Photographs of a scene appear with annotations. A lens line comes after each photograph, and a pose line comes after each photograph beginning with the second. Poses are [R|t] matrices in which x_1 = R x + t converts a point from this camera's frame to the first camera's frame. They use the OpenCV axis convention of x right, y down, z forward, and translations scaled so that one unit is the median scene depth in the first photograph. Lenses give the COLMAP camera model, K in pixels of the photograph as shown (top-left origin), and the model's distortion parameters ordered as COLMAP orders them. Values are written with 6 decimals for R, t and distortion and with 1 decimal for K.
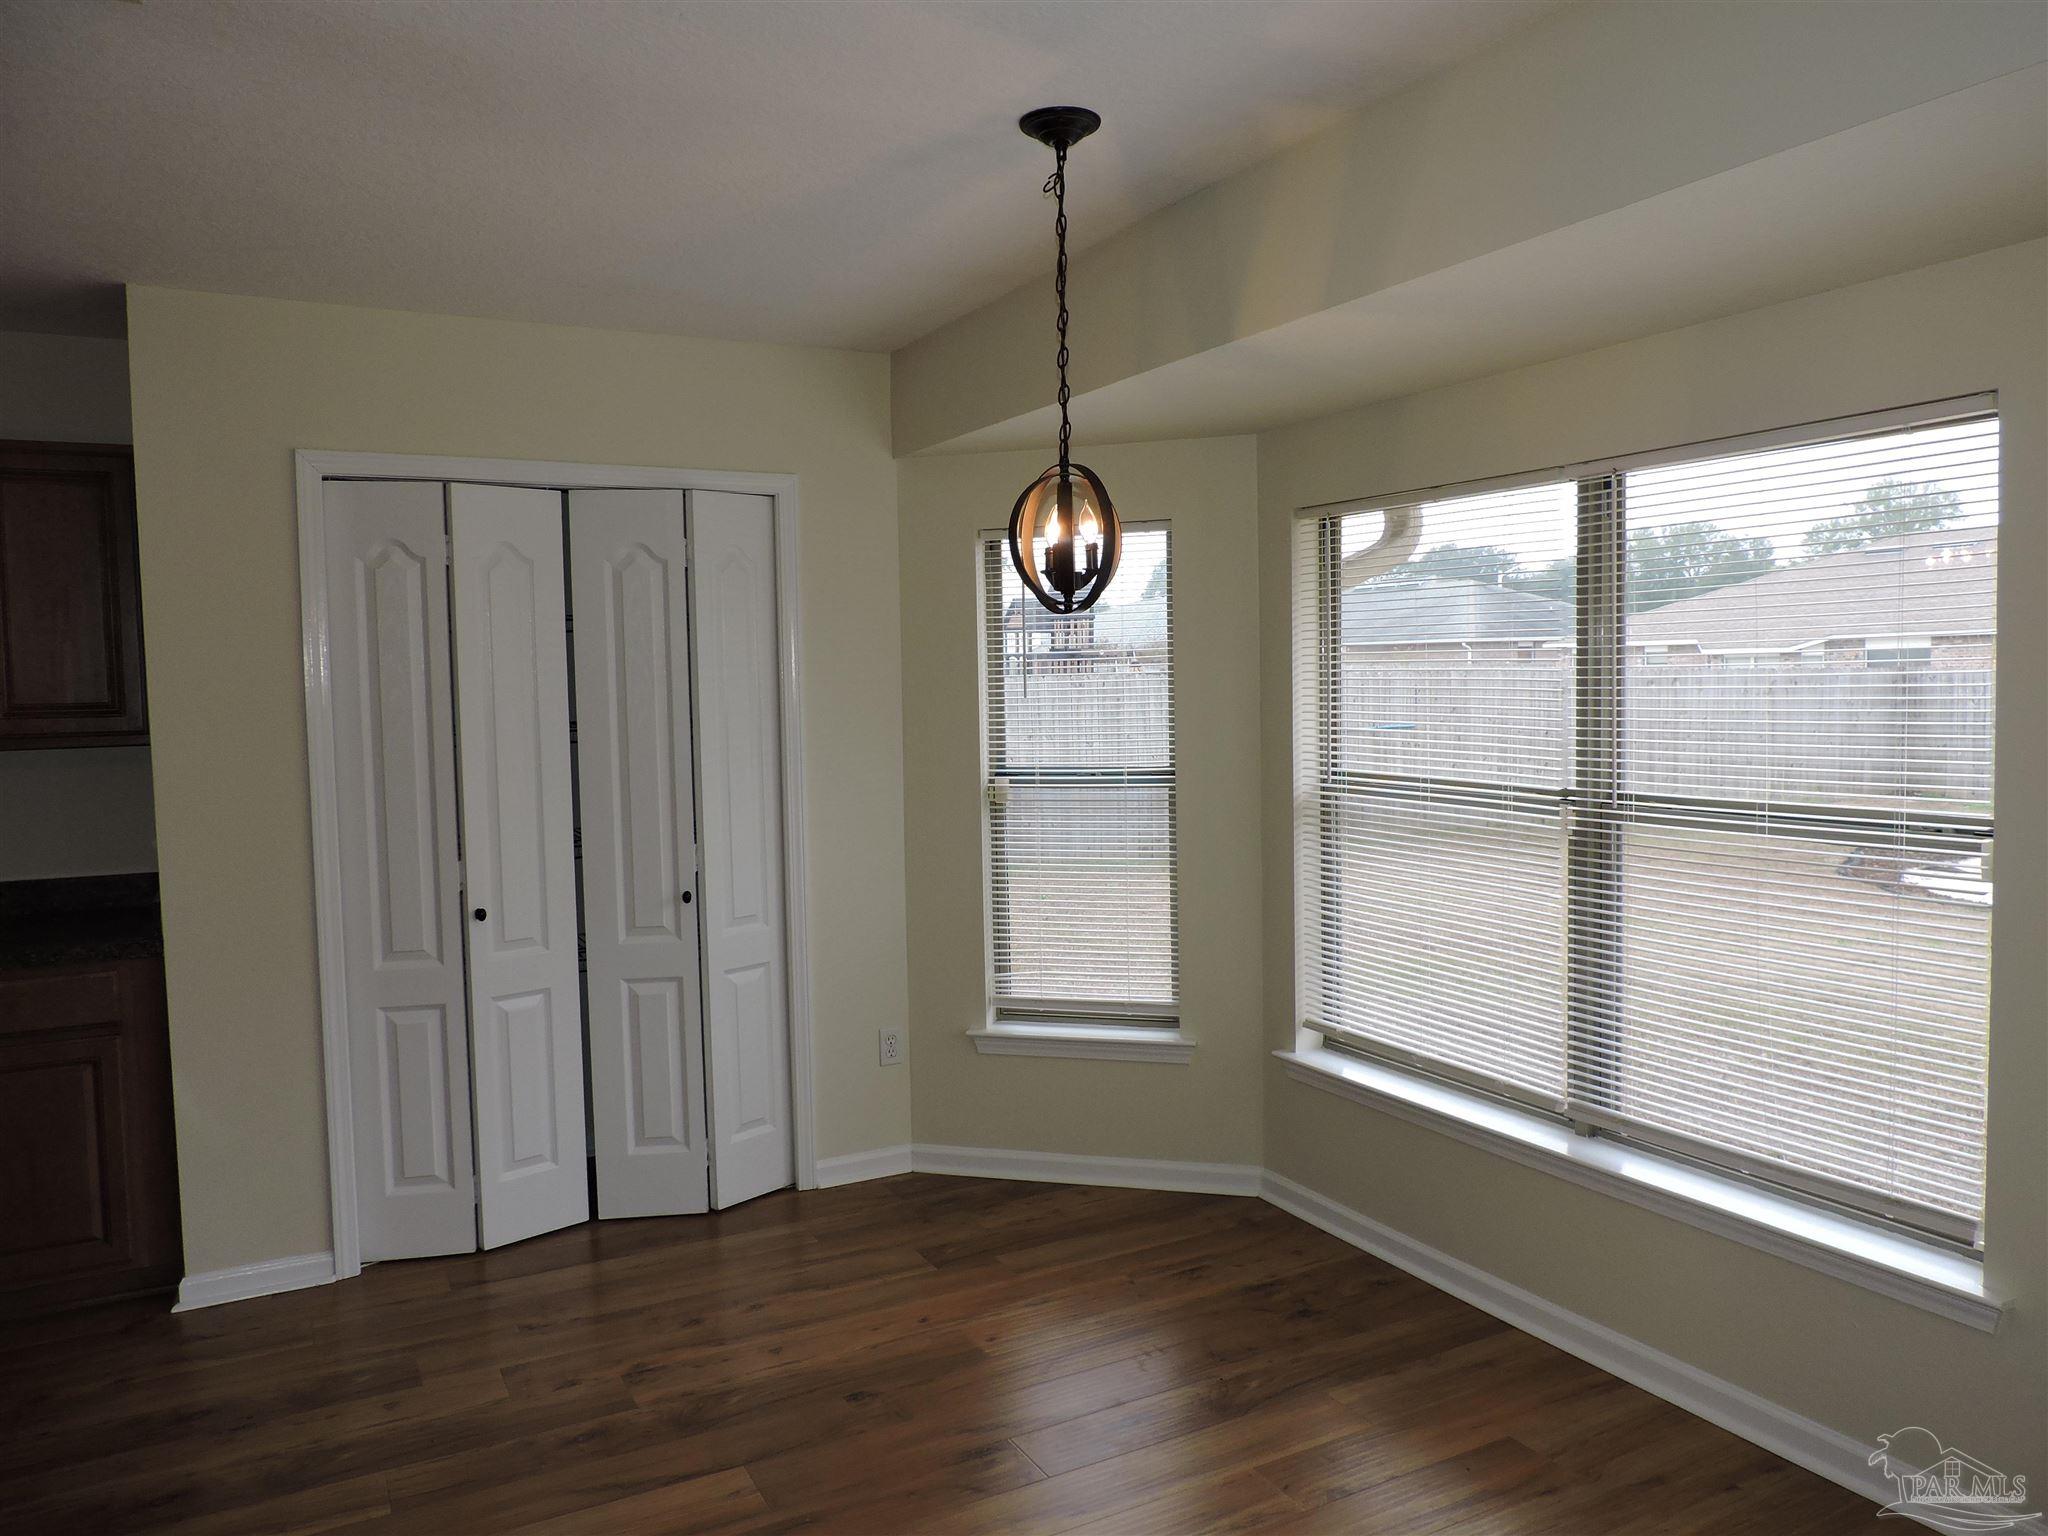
lens RADIAL K [[1459.3, 0, 995.7], [0, 1459.3, 769.7], [0, 0, 1]] dist [0.007589, -0.003505]
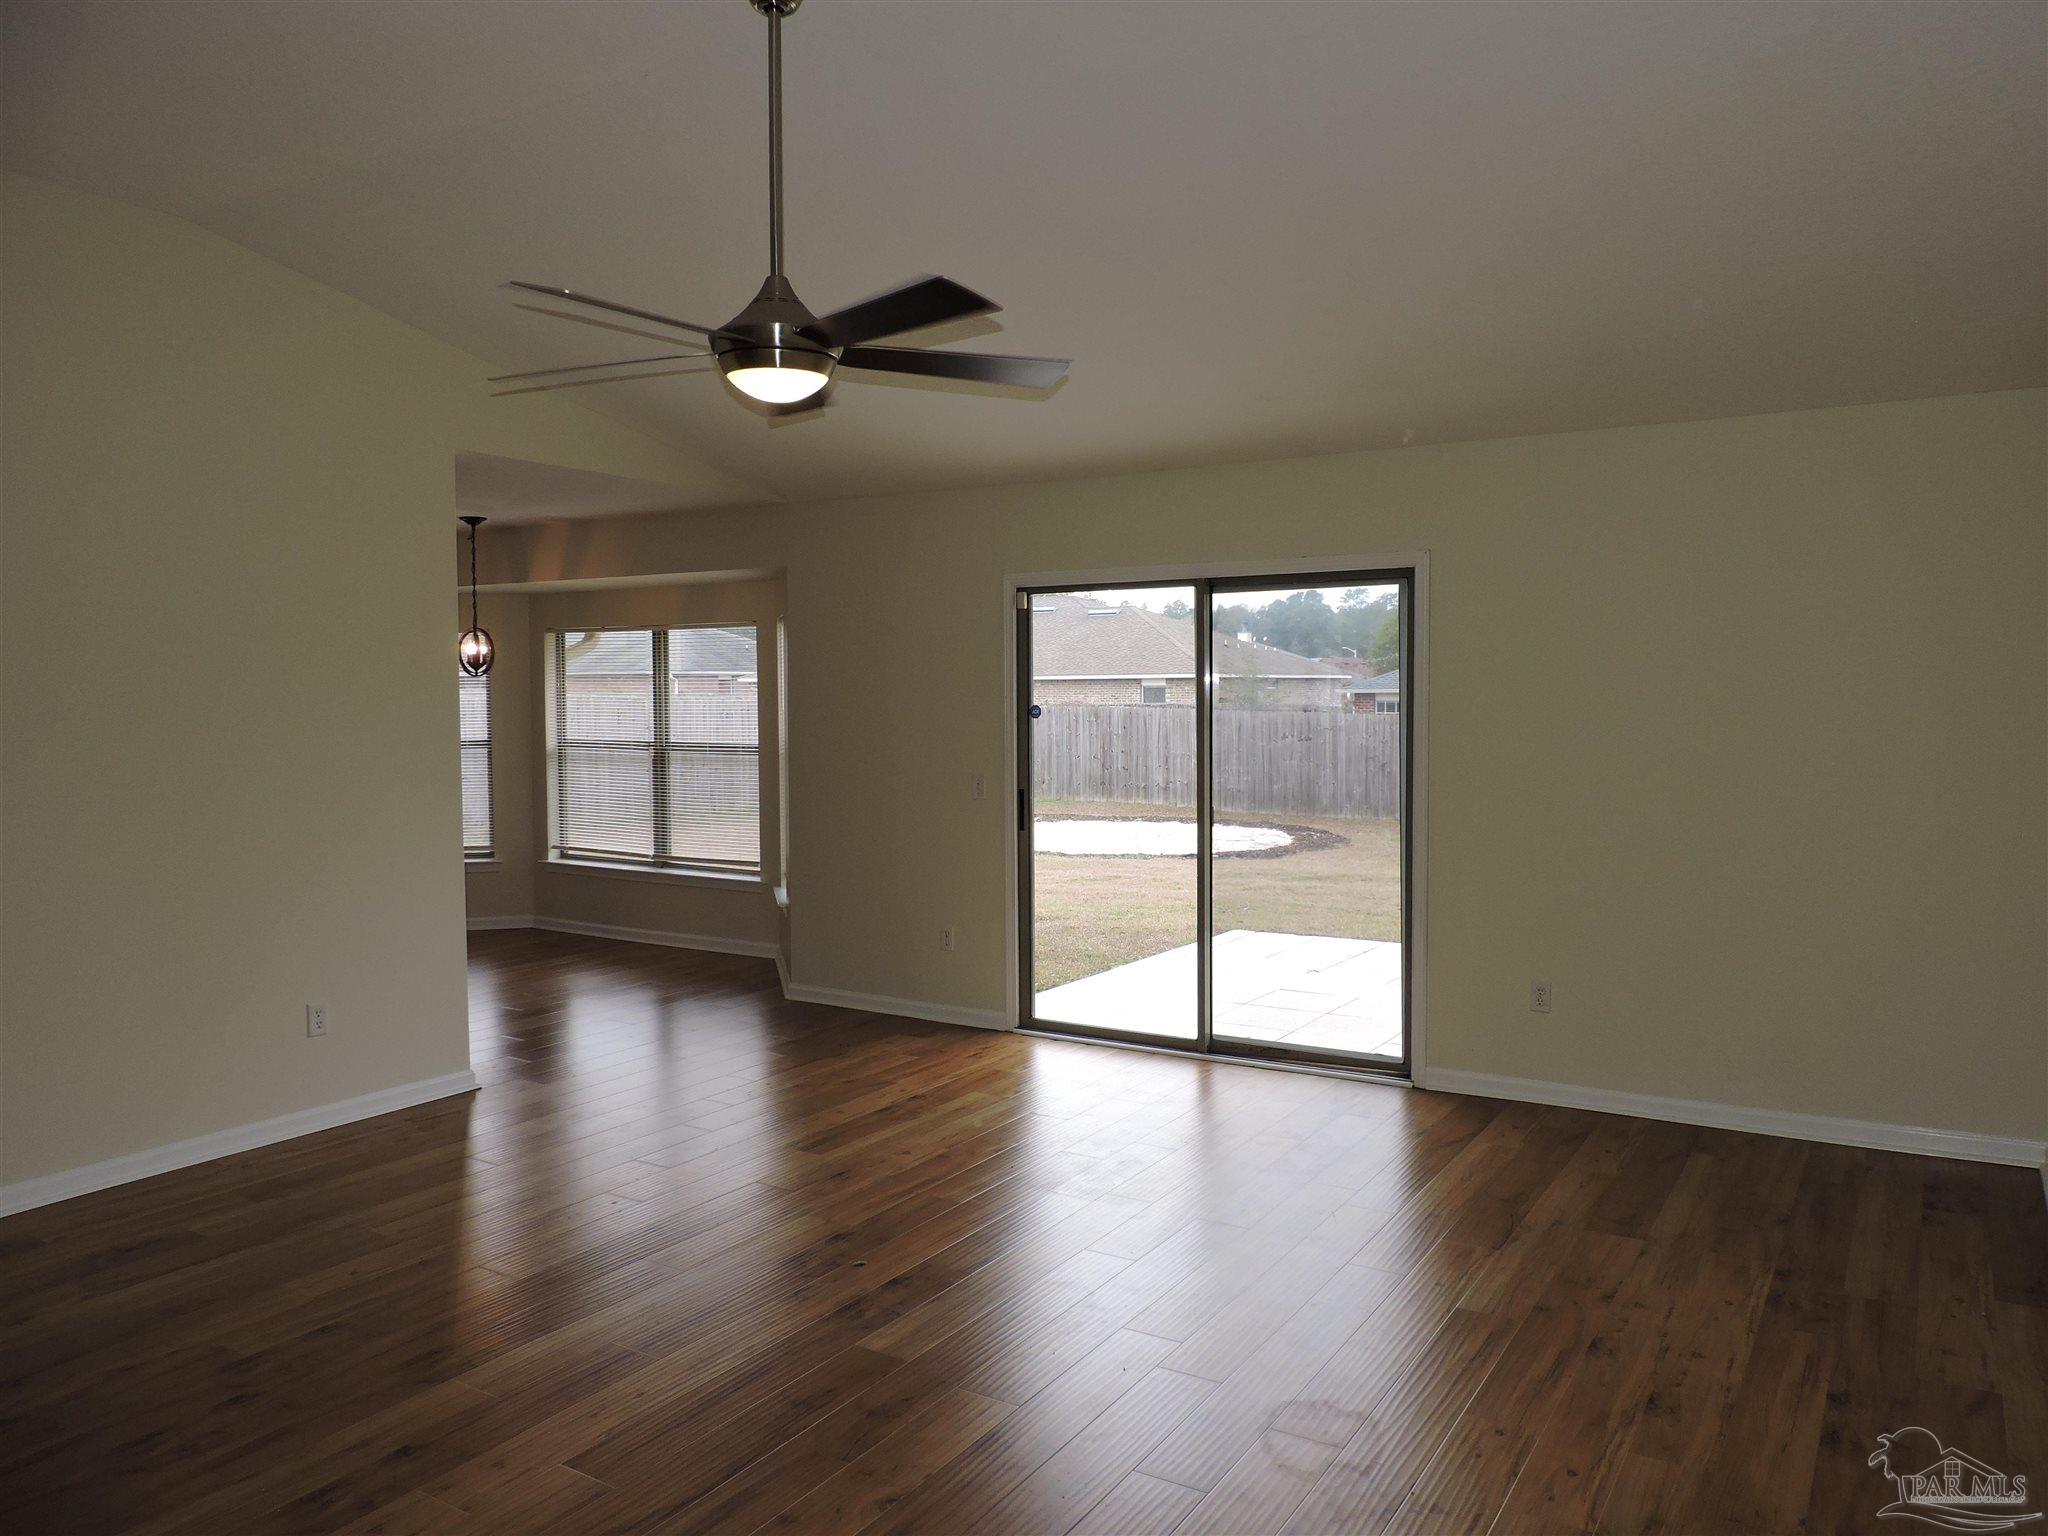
lens RADIAL K [[1459.3, 0, 995.7], [0, 1459.3, 769.7], [0, 0, 1]] dist [0.007589, -0.003505]
pose [[0.865049, -0.002332, 0.501682, -0.371653], [0.011617, 0.999814, -0.015384, 0.101229], [-0.501553, 0.019136, 0.864915, -1.480674]]
